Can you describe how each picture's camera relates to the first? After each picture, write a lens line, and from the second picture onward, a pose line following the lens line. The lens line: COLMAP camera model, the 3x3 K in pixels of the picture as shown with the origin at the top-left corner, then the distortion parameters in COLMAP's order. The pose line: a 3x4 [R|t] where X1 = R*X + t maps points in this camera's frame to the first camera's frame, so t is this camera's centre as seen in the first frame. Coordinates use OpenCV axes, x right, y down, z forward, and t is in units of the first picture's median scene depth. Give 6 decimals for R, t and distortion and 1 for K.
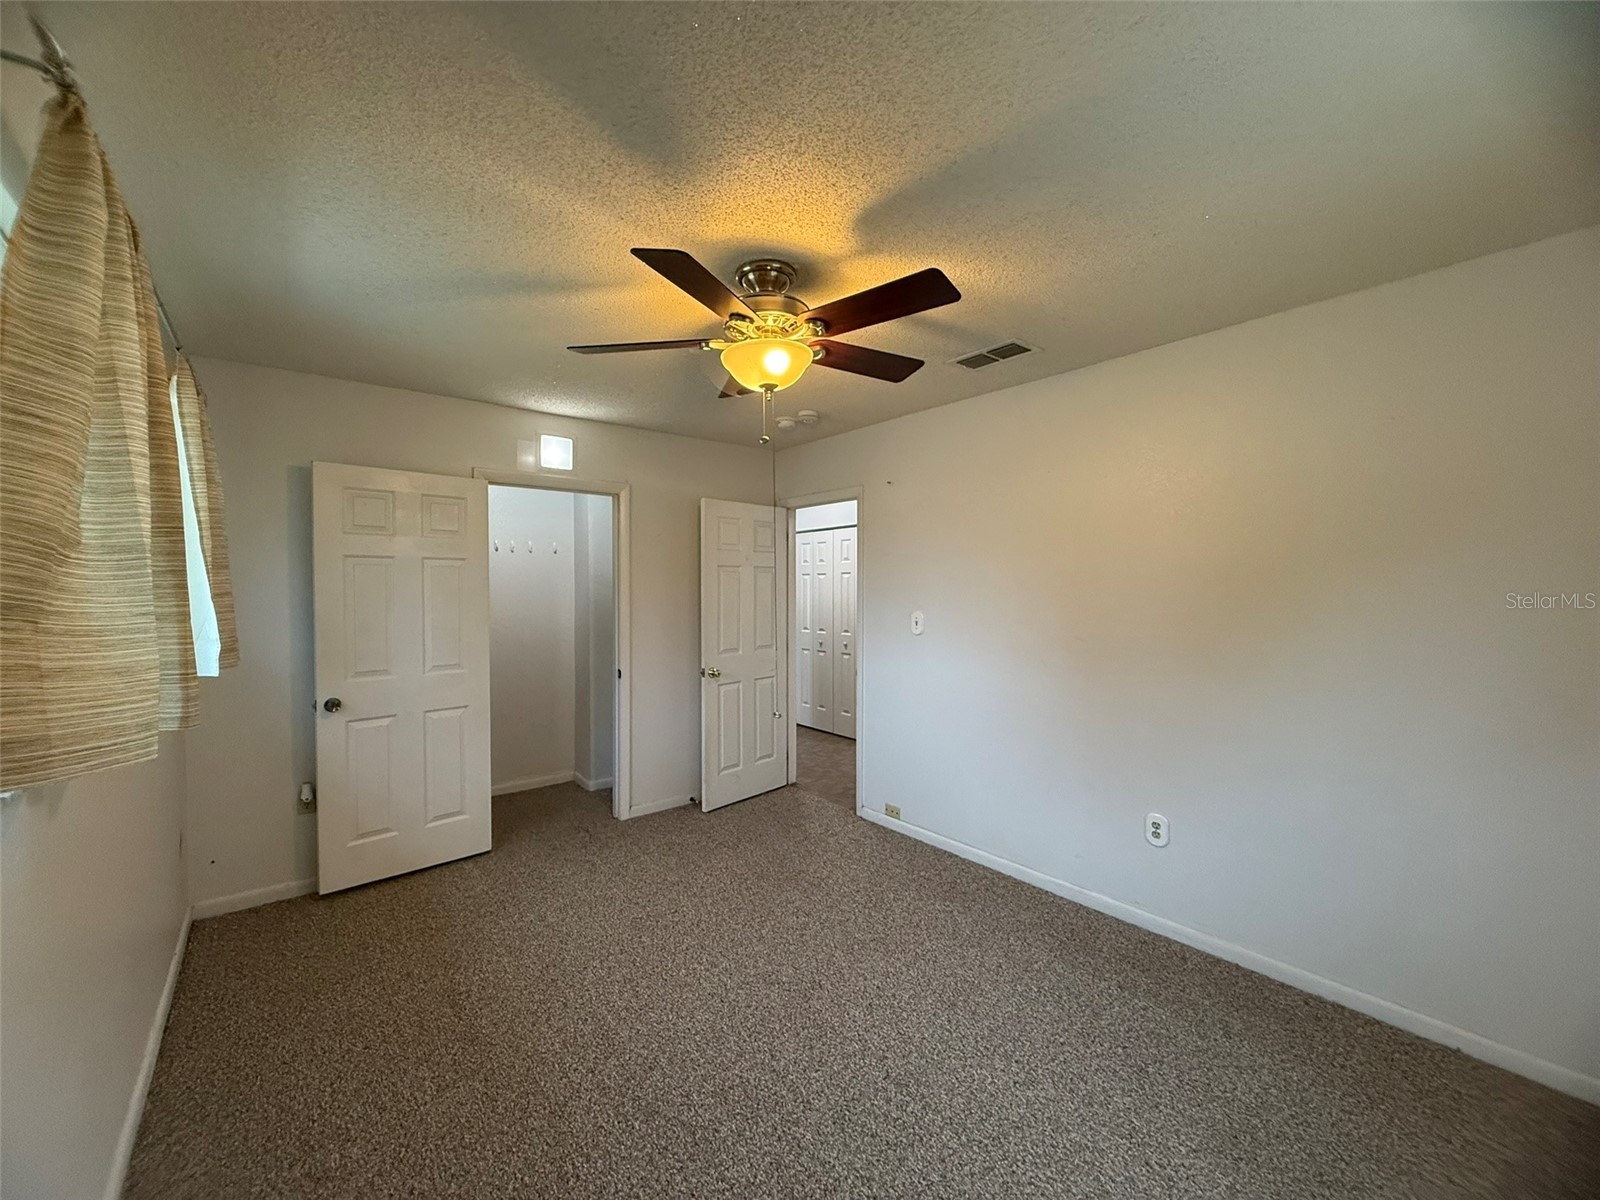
lens RADIAL K [[640.5, 0, 795.6], [0, 640.5, 595.3], [0, 0, 1]] dist [0.000628, -0.000023]
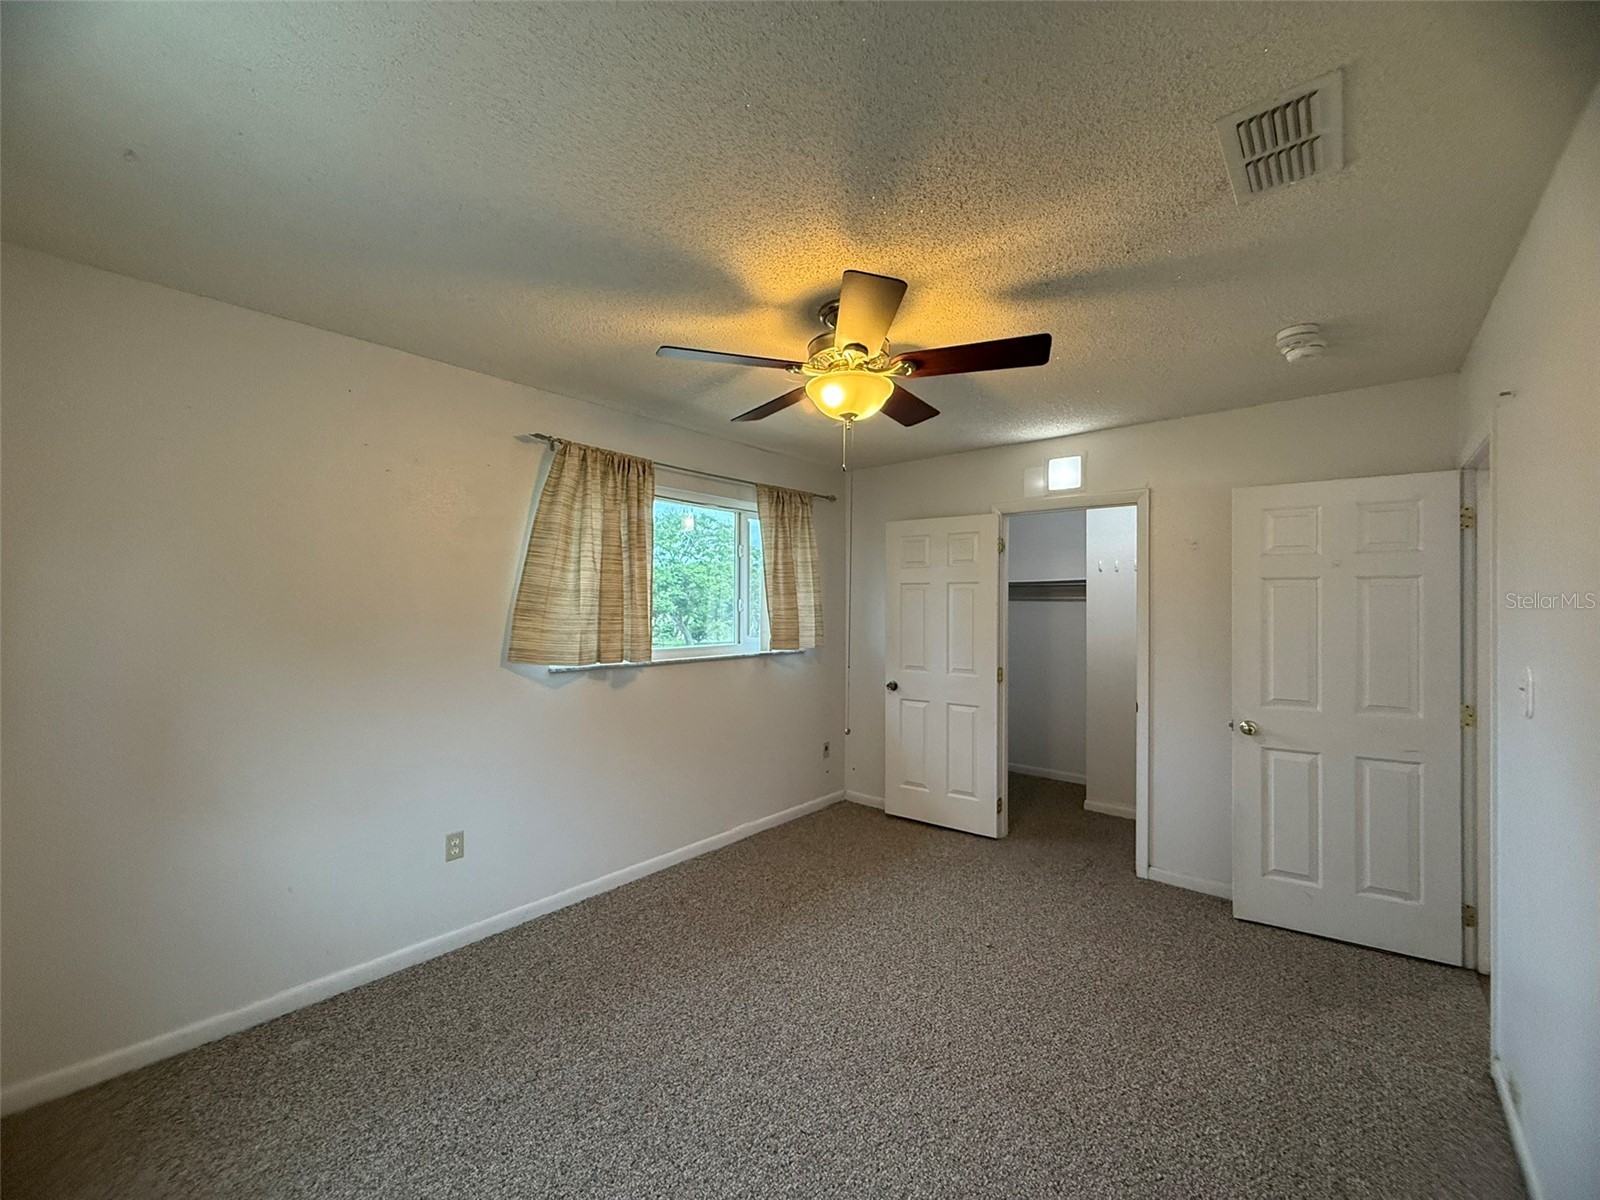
lens RADIAL K [[638.6, 0, 793.9], [0, 638.6, 599.4], [0, 0, 1]] dist [0.000645, -0.000722]
pose [[0.178949, -0.004827, -0.983846, 0.570567], [-0.020203, 0.999759, -0.008580, -0.008282], [0.983651, 0.021412, 0.178809, 0.432409]]
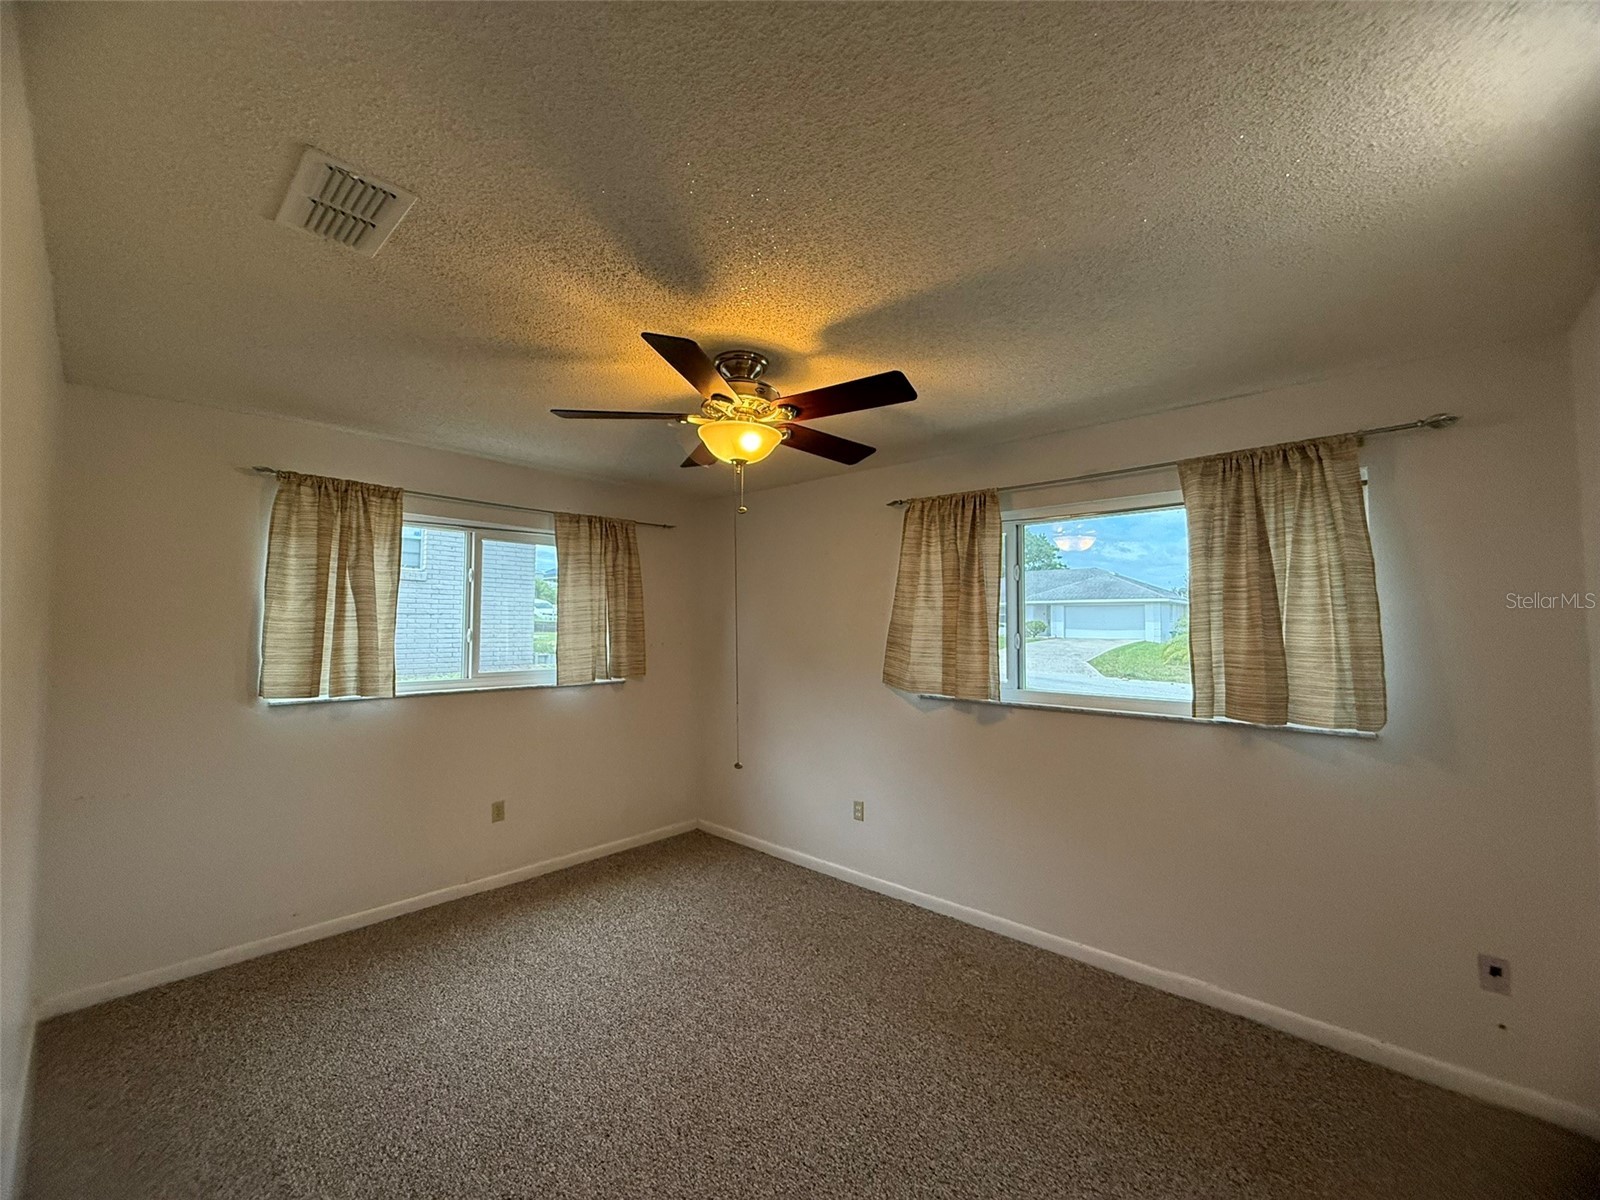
lens RADIAL K [[638.6, 0, 793.9], [0, 638.6, 599.4], [0, 0, 1]] dist [0.000645, -0.000722]
pose [[-0.988472, -0.010456, -0.151044, 0.019159], [-0.006177, 0.999567, -0.028771, -0.034198], [0.151279, -0.027507, -0.988108, 1.226215]]
